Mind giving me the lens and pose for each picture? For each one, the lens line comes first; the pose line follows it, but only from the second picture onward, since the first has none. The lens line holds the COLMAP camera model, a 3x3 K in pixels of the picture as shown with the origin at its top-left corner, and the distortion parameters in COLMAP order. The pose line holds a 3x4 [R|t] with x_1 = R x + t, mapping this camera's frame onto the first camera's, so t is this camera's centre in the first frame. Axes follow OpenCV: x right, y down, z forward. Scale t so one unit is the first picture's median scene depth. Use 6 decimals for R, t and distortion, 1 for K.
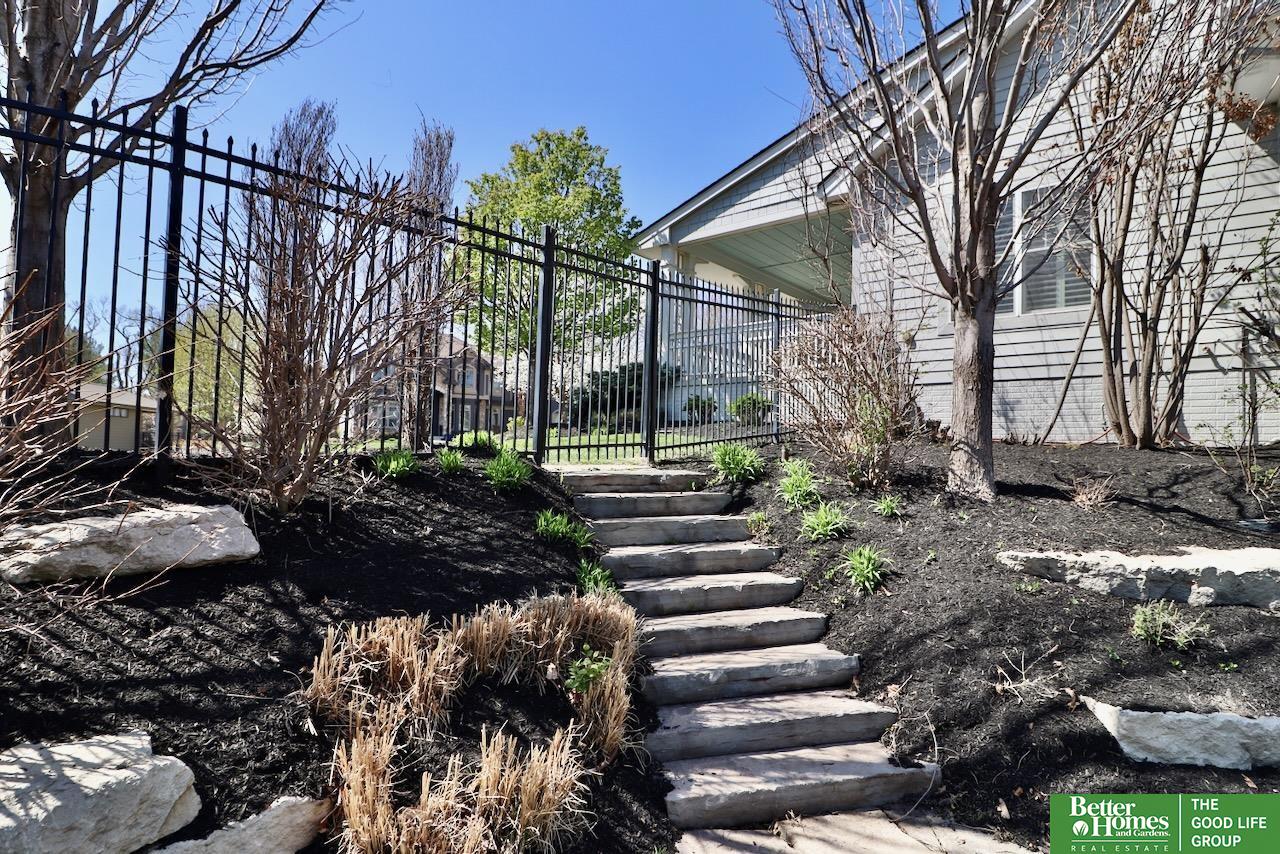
lens RADIAL K [[661.1, 0, 642.2], [0, 661.1, 428.5], [0, 0, 1]] dist [0.001517, -0.011663]
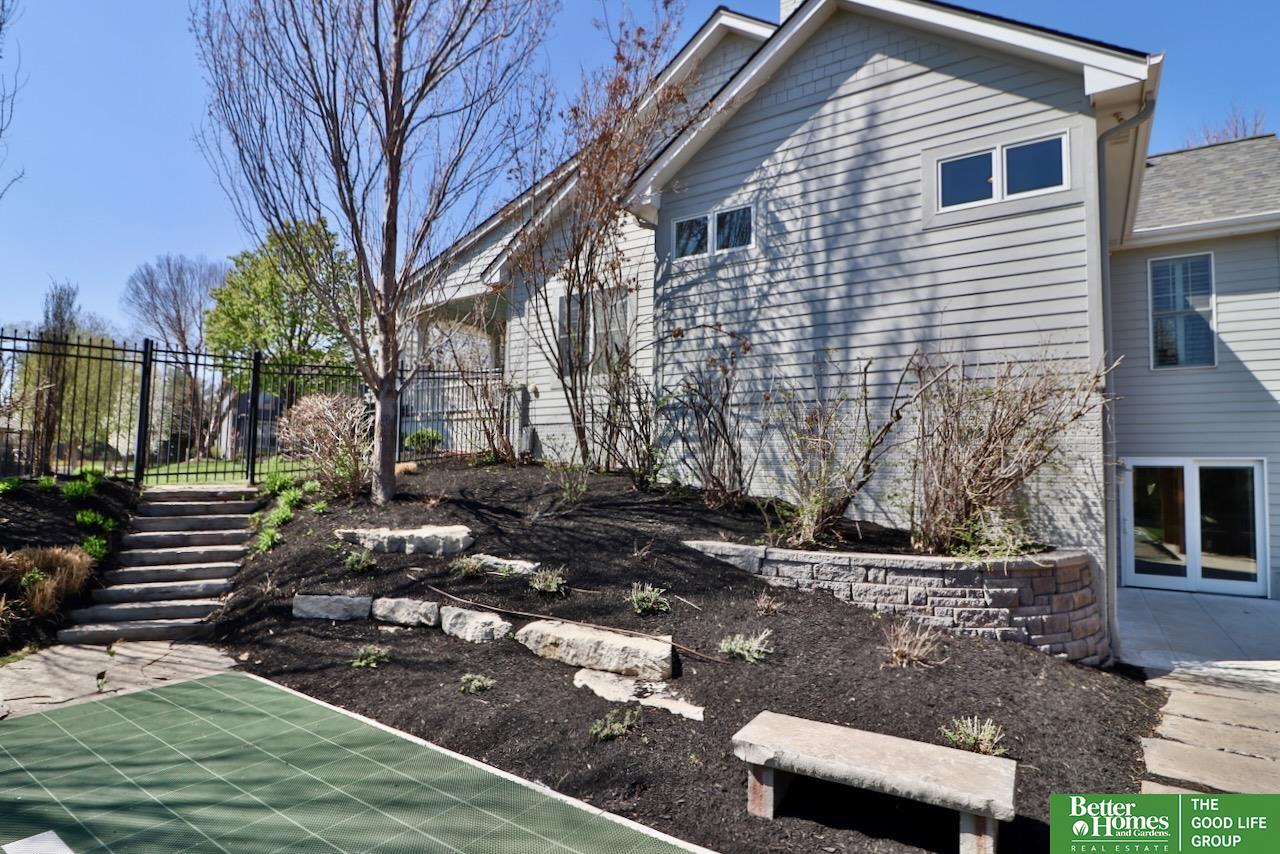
lens RADIAL K [[661.1, 0, 637.4], [0, 661.1, 427.5], [0, 0, 1]] dist [0.001517, -0.011663]
pose [[0.996499, 0.003845, 0.083512, 0.471452], [-0.001583, 0.999630, -0.027136, -0.020966], [-0.083586, 0.026909, 0.996137, -0.354440]]
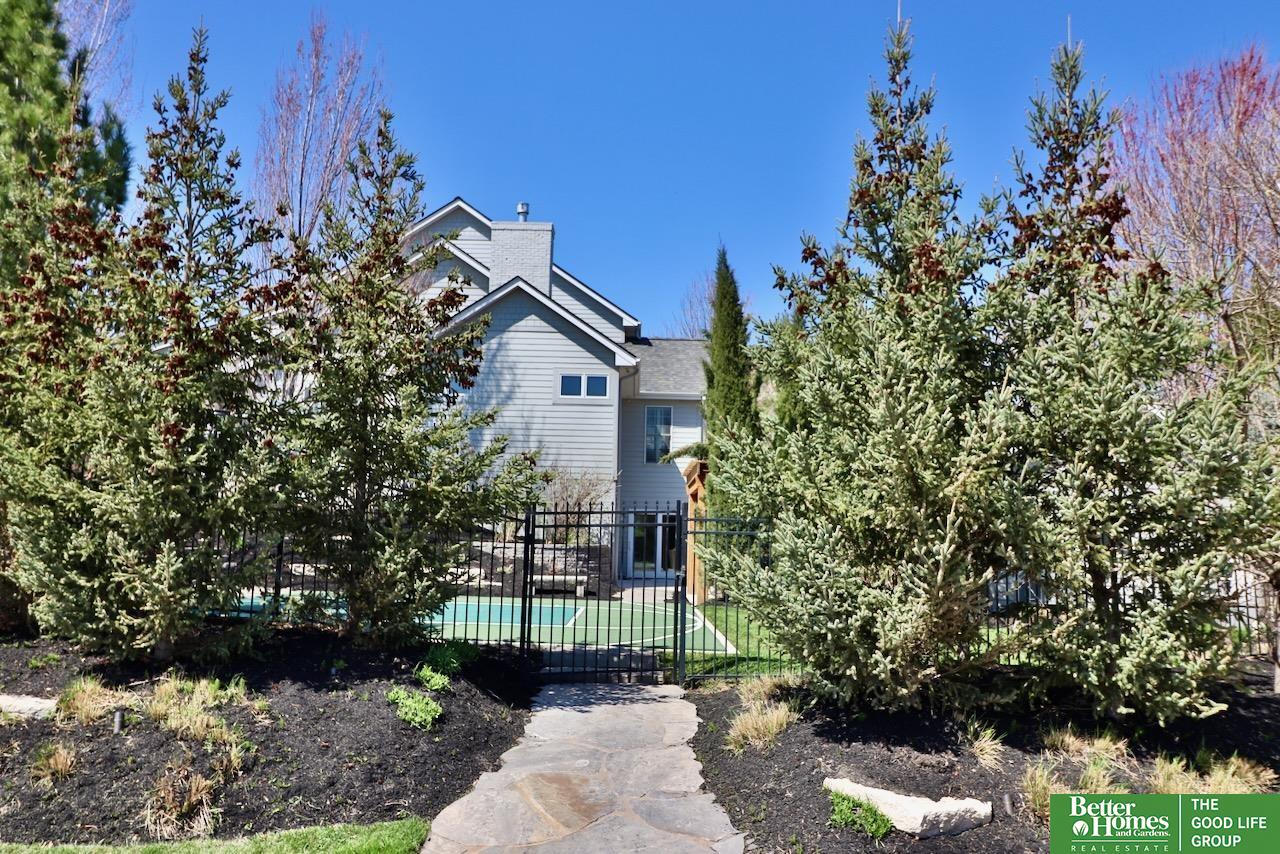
lens RADIAL K [[948.5, 0, 626.8], [0, 948.5, 424.0], [0, 0, 1]] dist [-0.000872, -0.001242]
pose [[0.778368, 0.074965, 0.623316, -0.506727], [-0.031014, 0.996225, -0.081084, -0.026733], [-0.627041, 0.043782, 0.777755, -1.643354]]
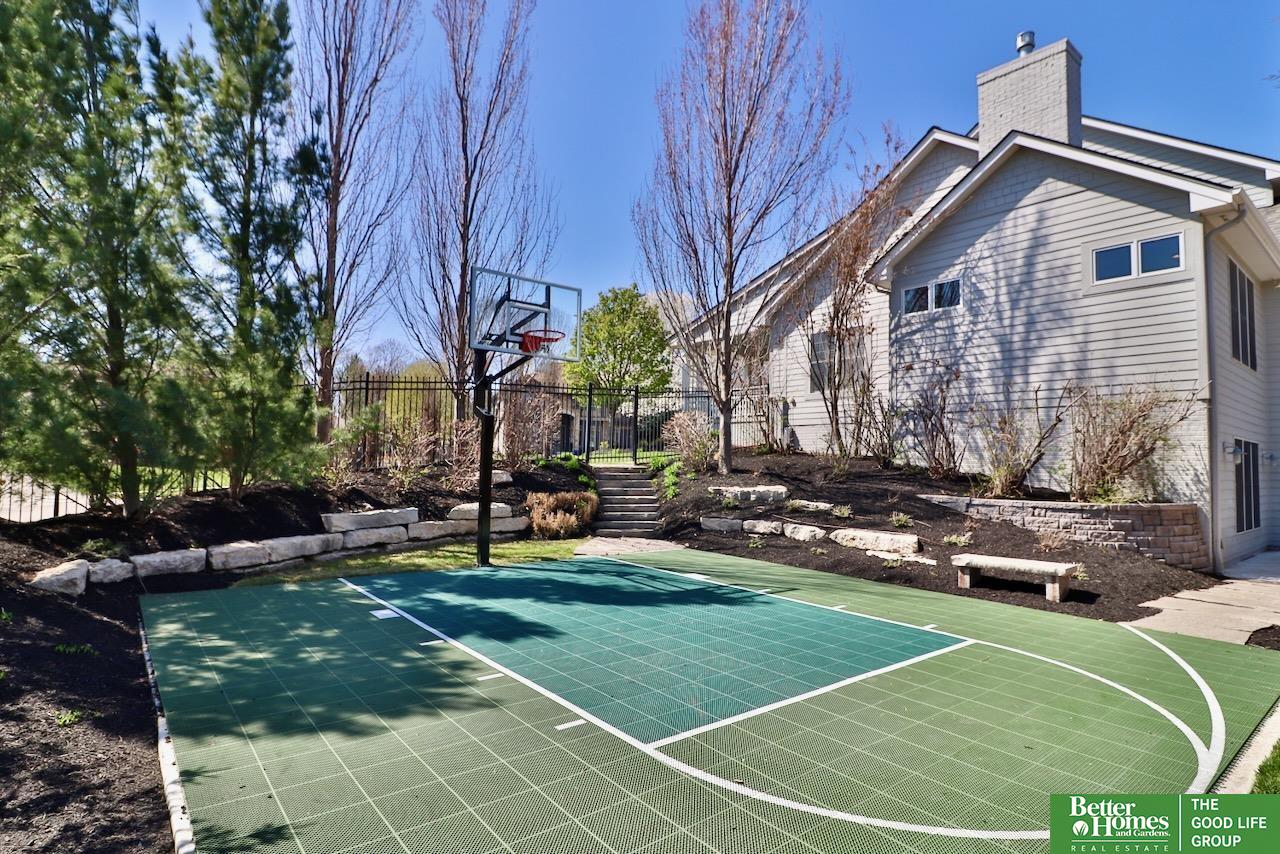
lens RADIAL K [[661.1, 0, 647.4], [0, 661.1, 431.5], [0, 0, 1]] dist [0.001517, -0.011663]
pose [[0.981691, -0.008714, -0.190281, 0.332441], [0.005251, 0.999811, -0.018695, -0.013878], [0.190408, 0.017353, 0.981552, -0.906965]]
